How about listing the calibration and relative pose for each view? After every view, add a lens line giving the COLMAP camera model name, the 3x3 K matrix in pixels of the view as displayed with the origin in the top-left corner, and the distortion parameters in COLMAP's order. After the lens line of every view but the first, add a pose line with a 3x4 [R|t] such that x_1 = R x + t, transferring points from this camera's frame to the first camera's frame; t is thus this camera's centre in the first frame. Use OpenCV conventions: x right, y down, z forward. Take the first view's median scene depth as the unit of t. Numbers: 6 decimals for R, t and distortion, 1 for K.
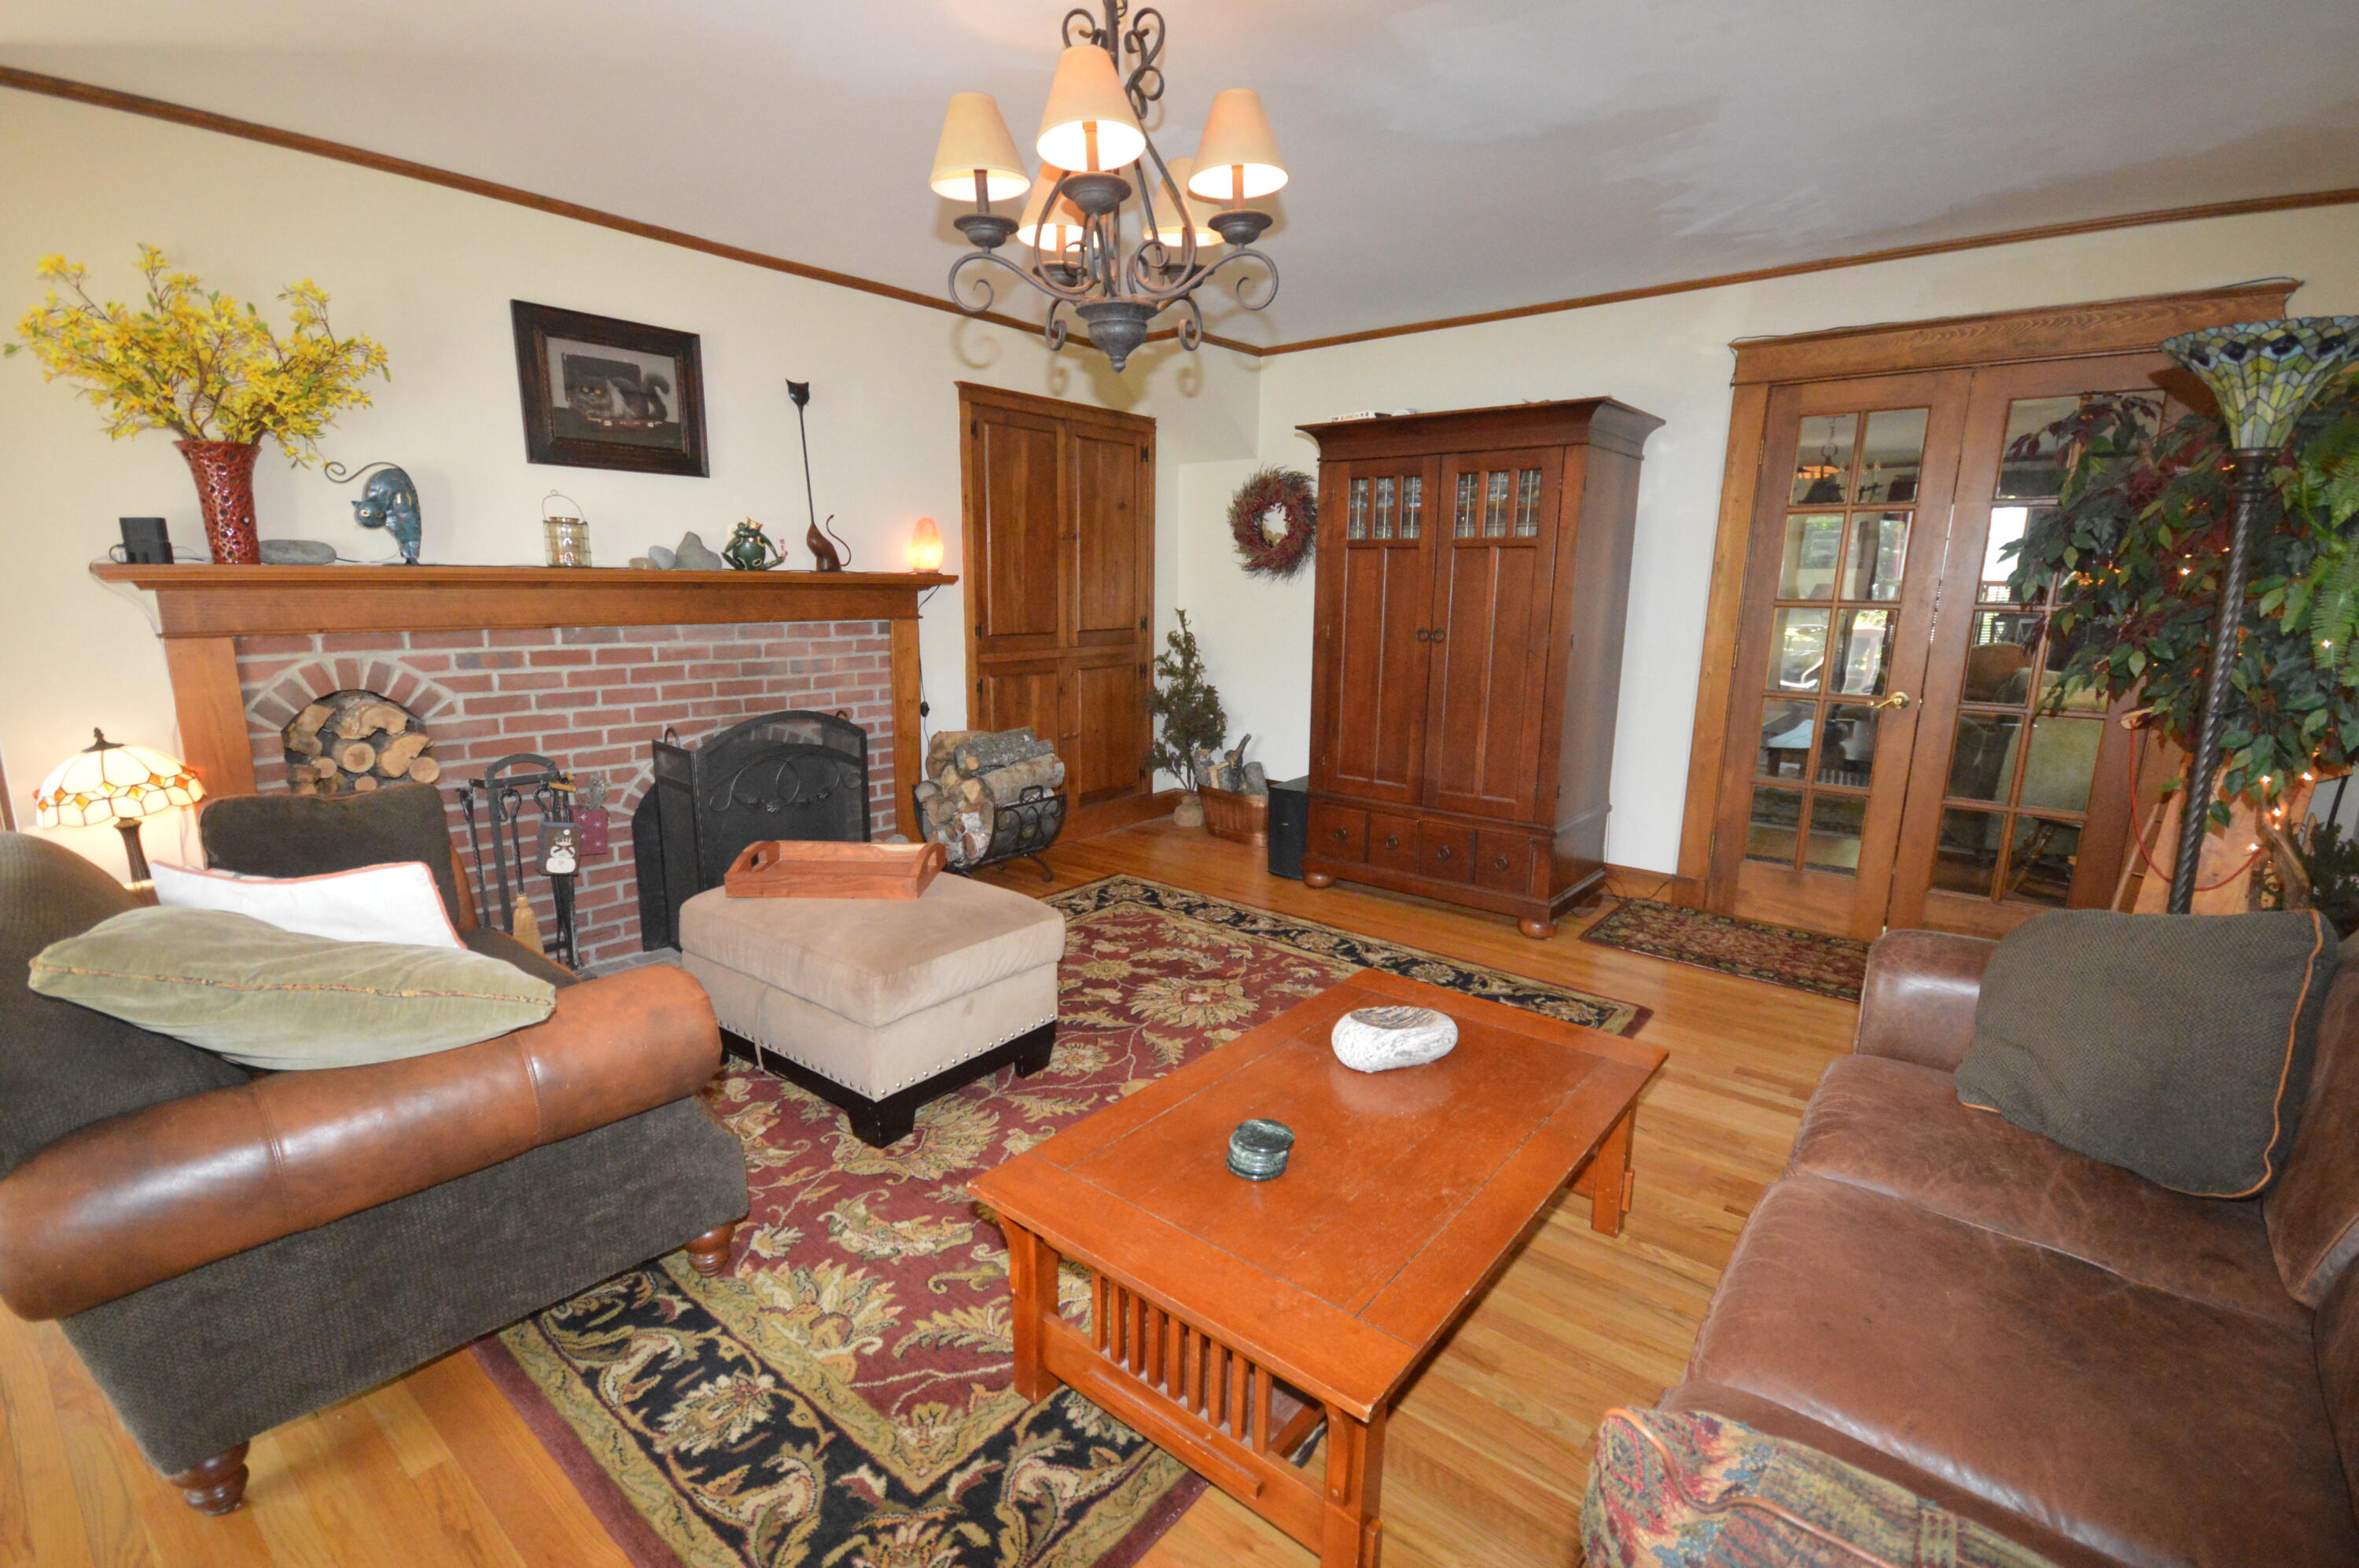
lens RADIAL K [[1046.1, 0, 1179.5], [0, 1046.1, 791.7], [0, 0, 1]] dist [0.001932, -0.000014]
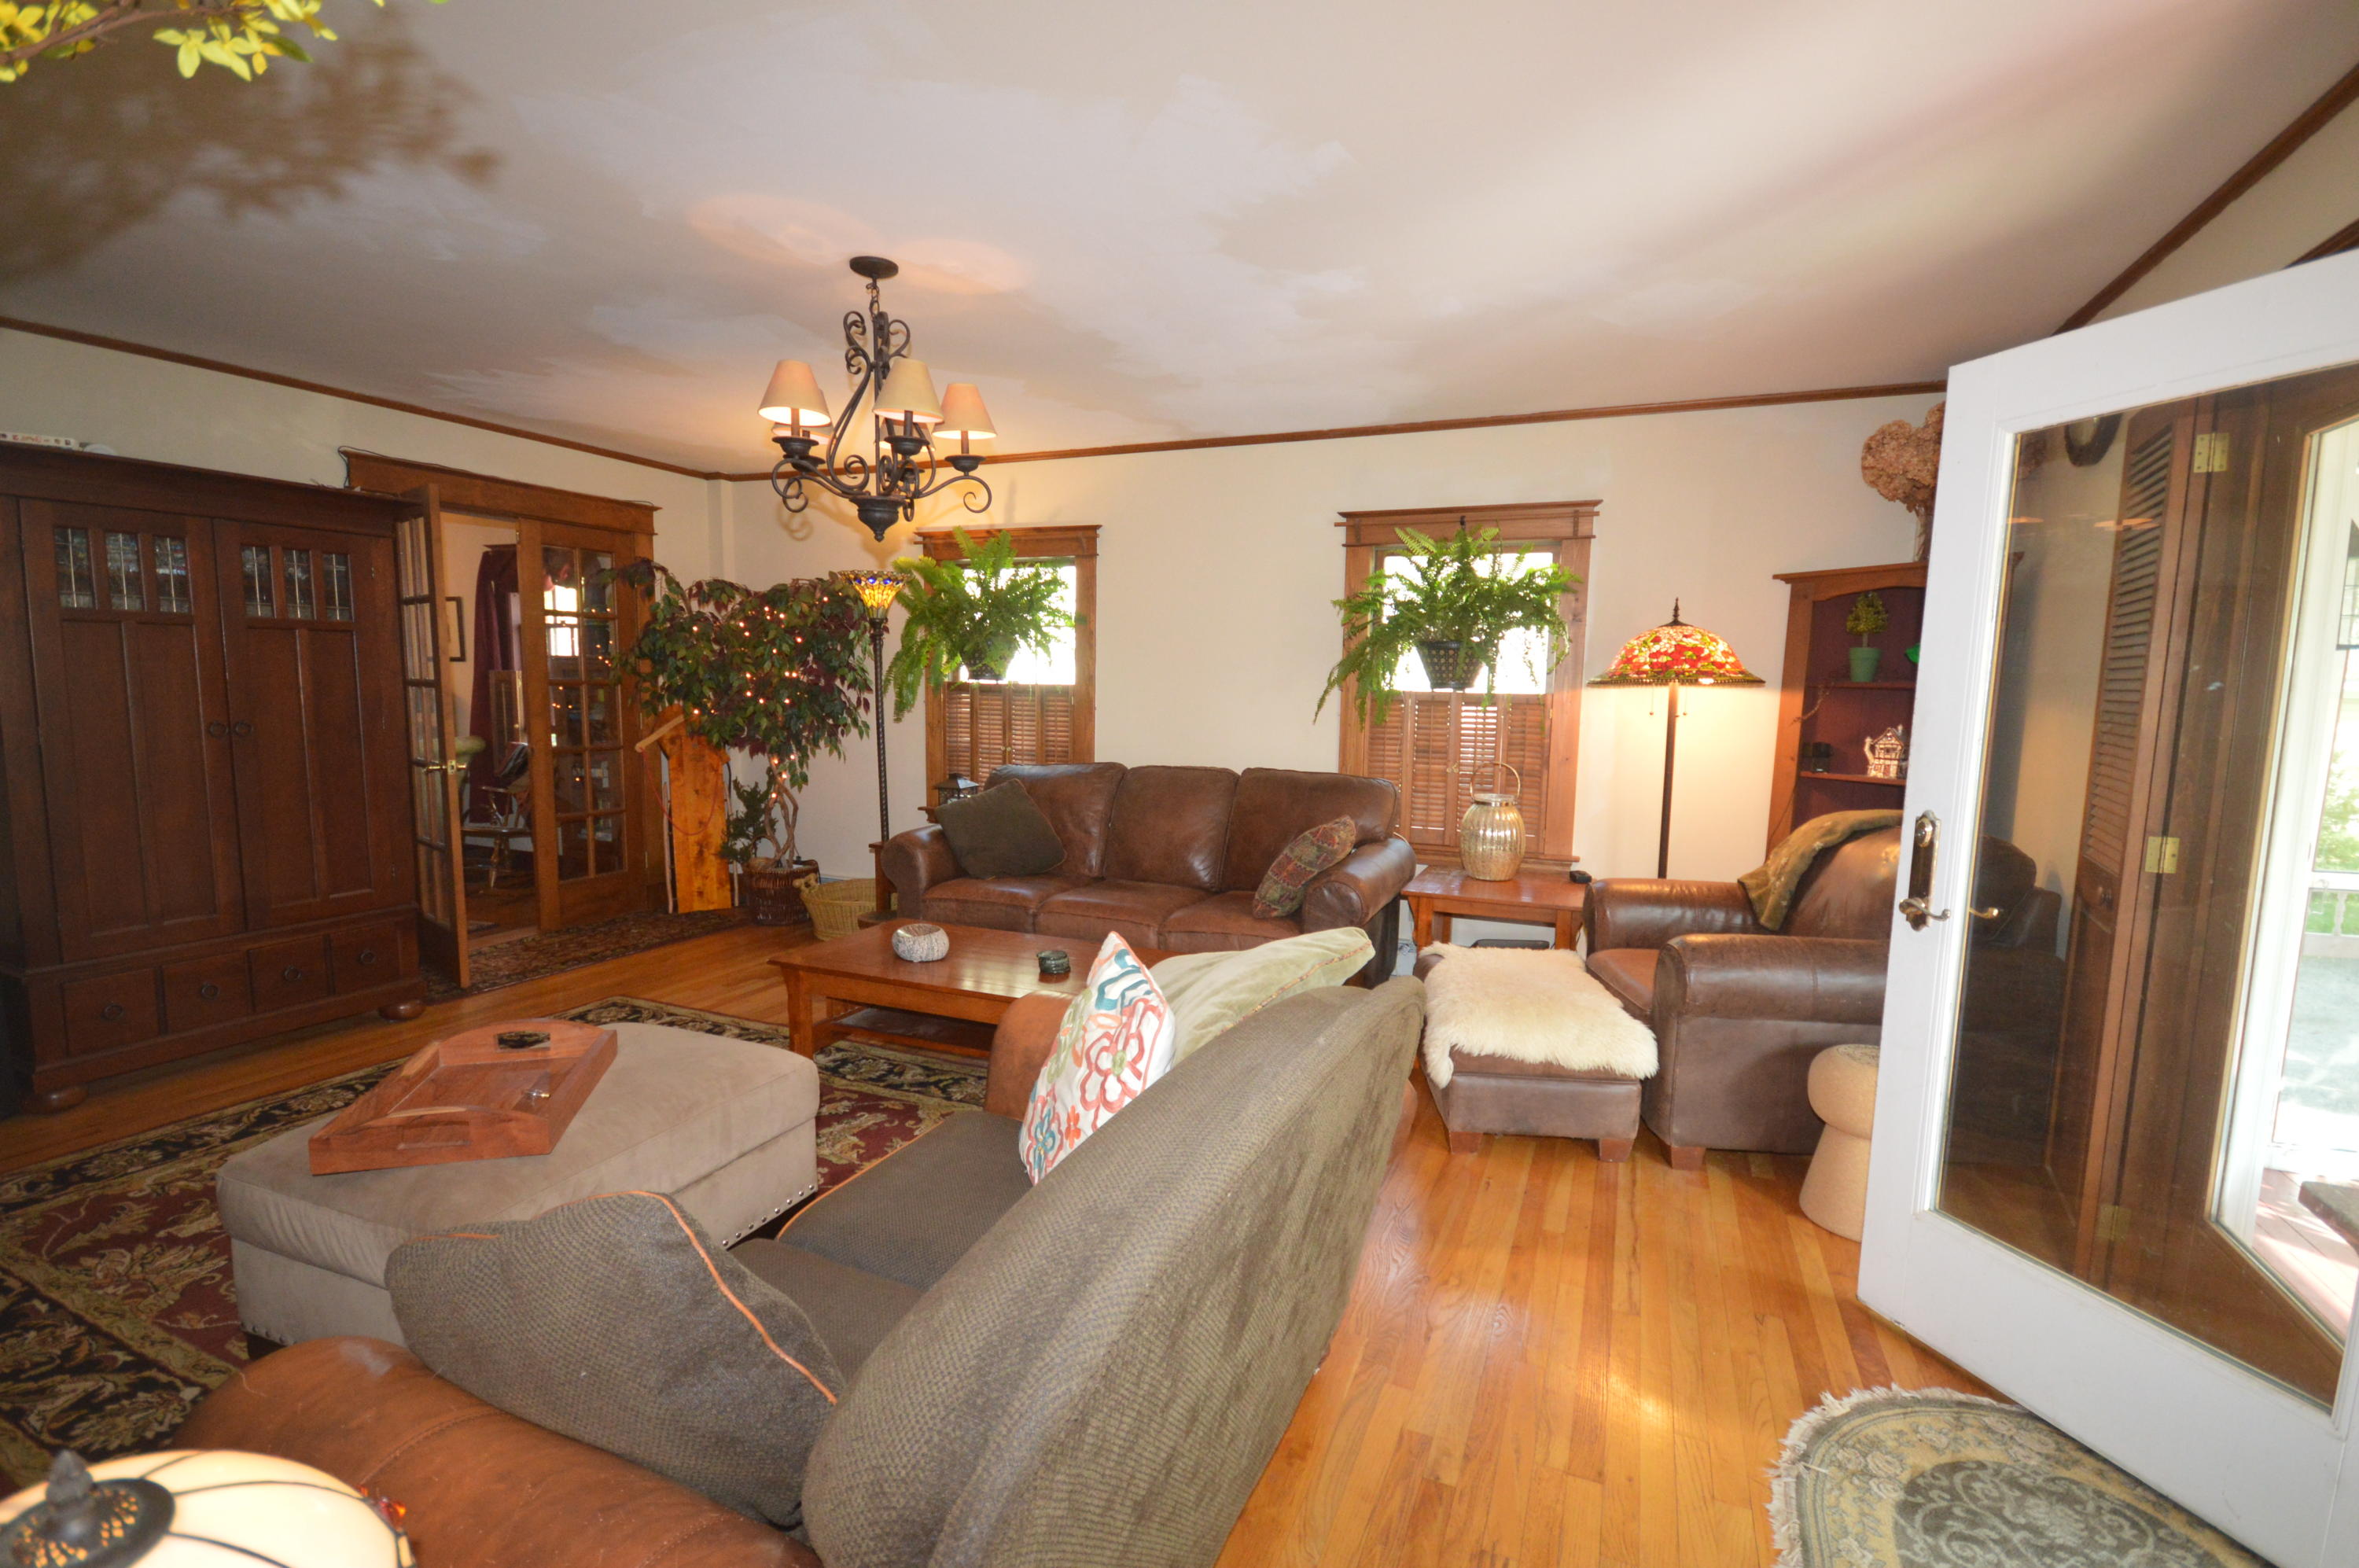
lens RADIAL K [[1046.1, 0, 1179.5], [0, 1046.1, 791.7], [0, 0, 1]] dist [0.001932, -0.000014]
pose [[-0.260259, -0.121705, 0.957838, -0.895768], [0.175129, 0.969619, 0.170787, -0.128254], [-0.949523, 0.212195, -0.231038, 0.556729]]
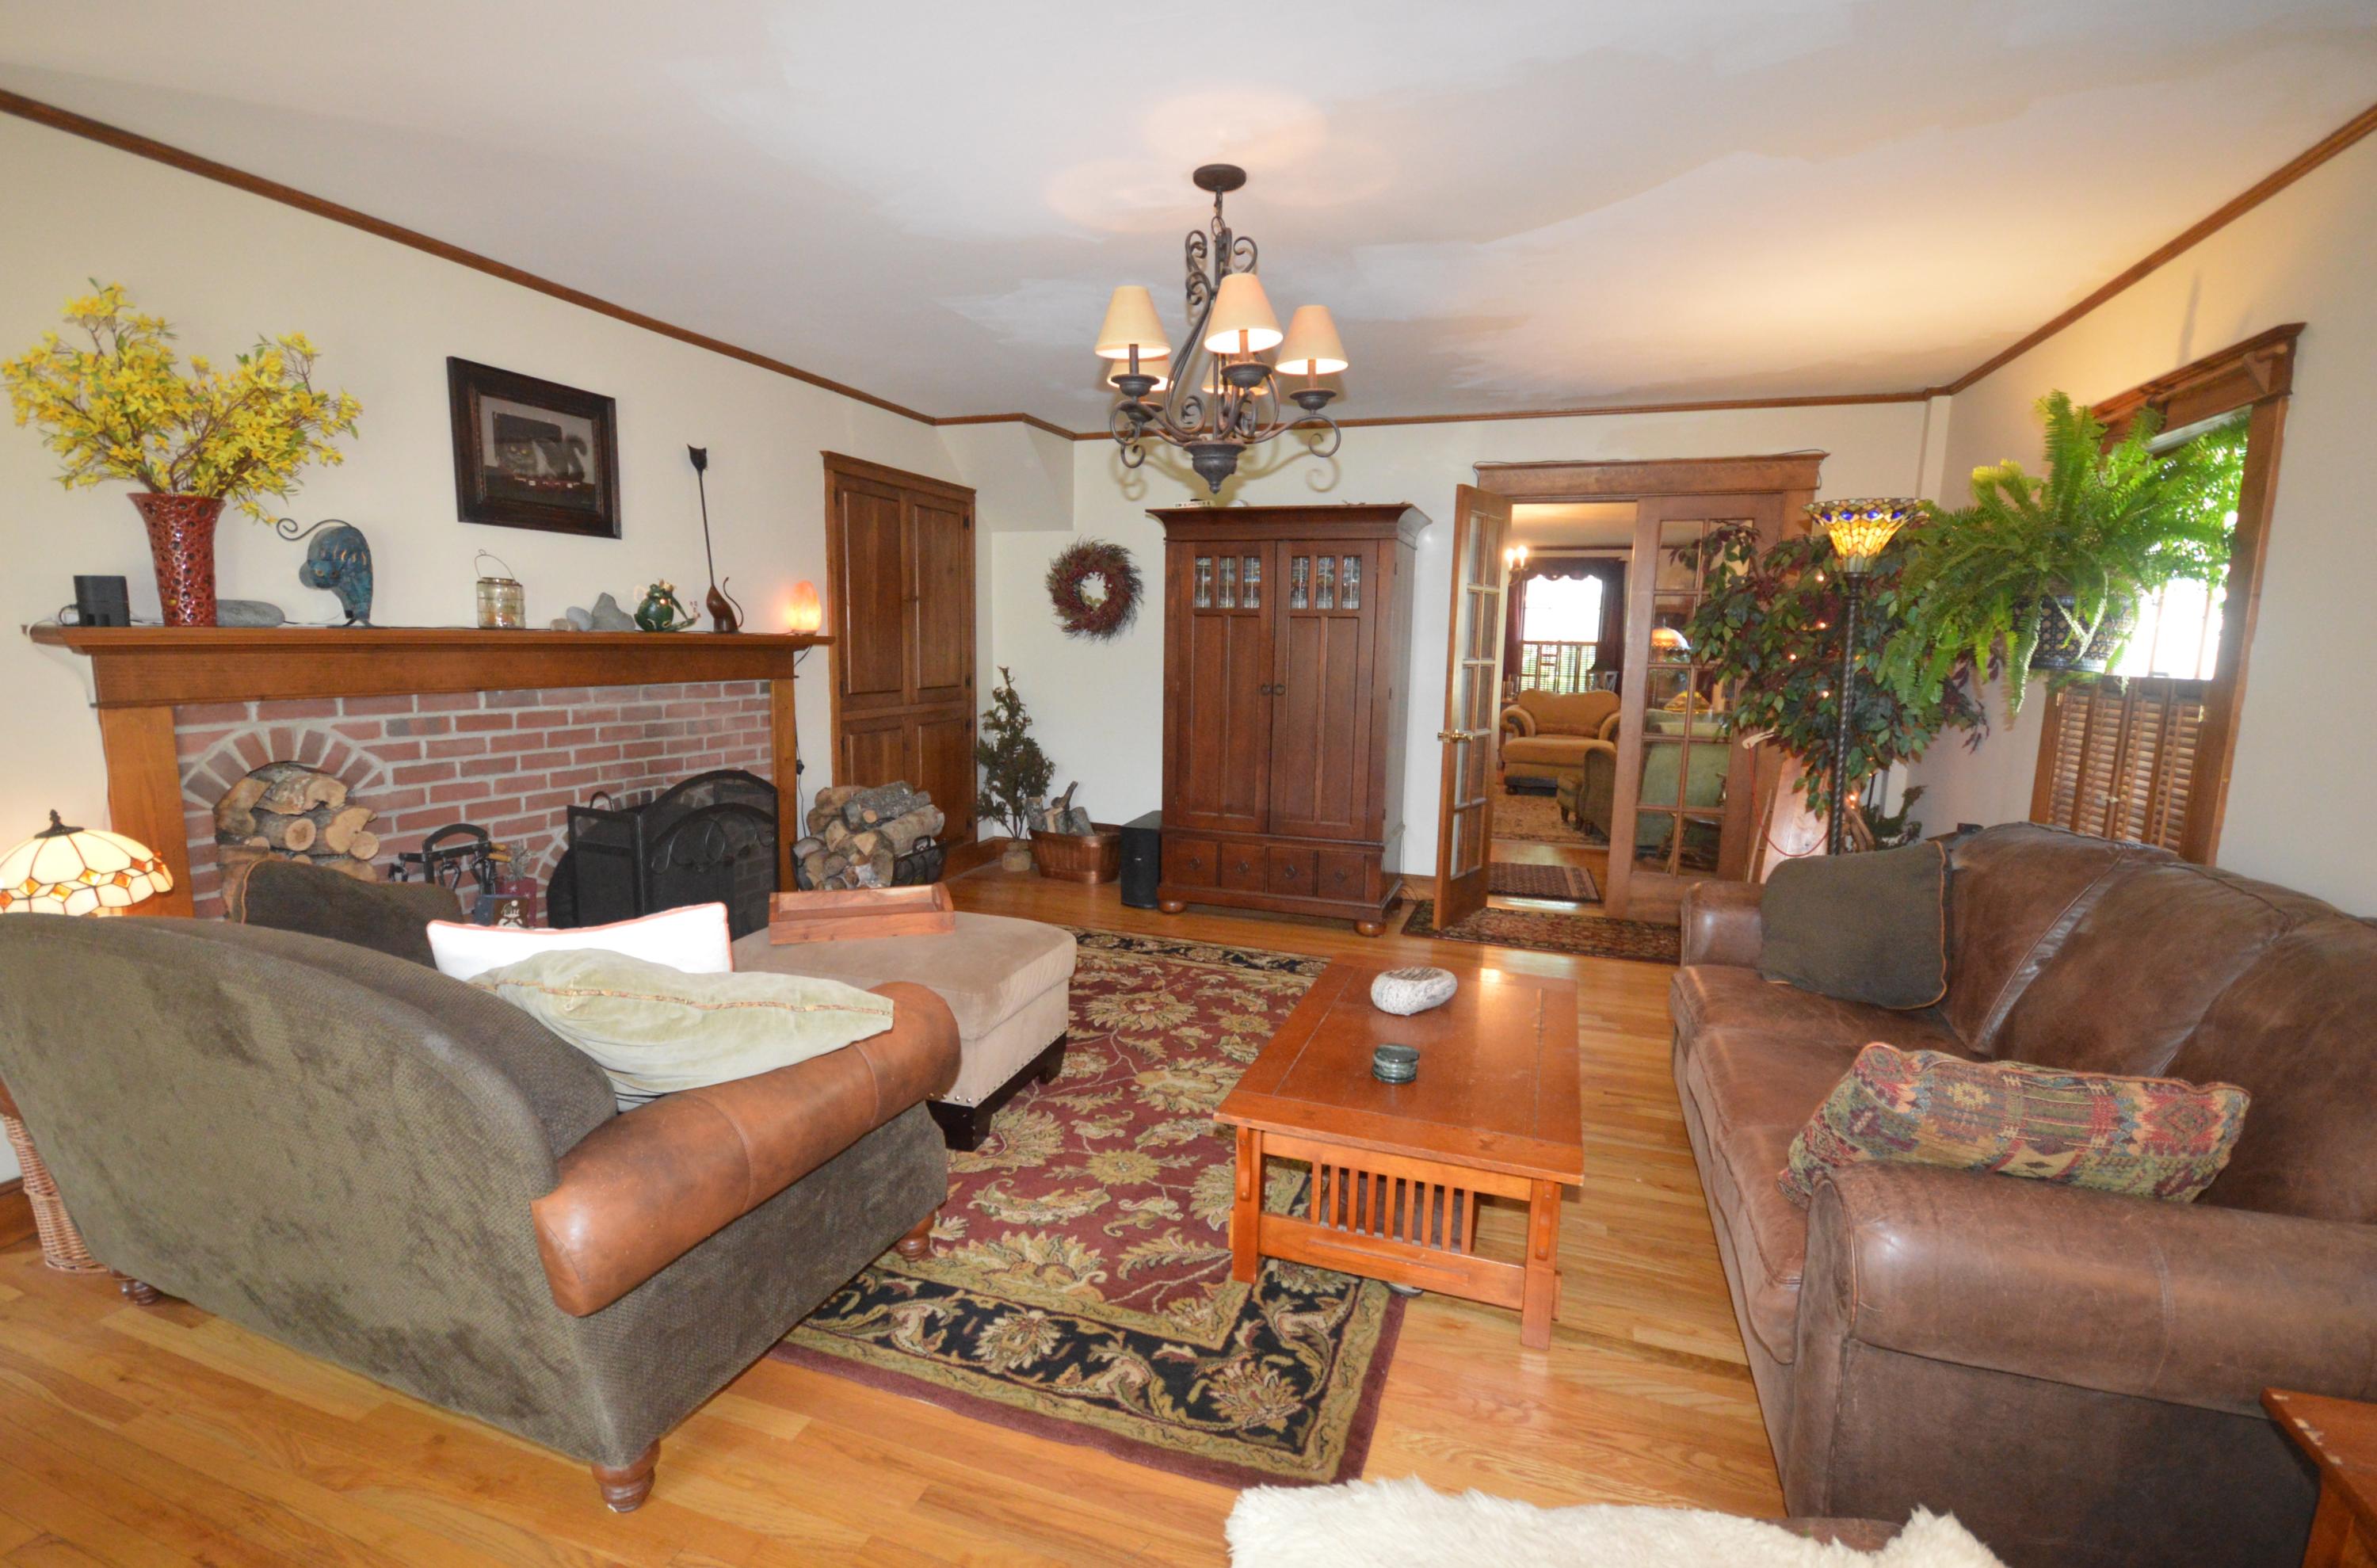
lens RADIAL K [[1070.4, 0, 1183.8], [0, 1070.4, 793.1], [0, 0, 1]] dist [-0.001439, 0.000224]
pose [[0.941120, -0.042883, 0.335341, -0.309711], [0.059915, 0.997377, -0.040606, 0.013585], [-0.332720, 0.058308, 0.941221, -0.122112]]
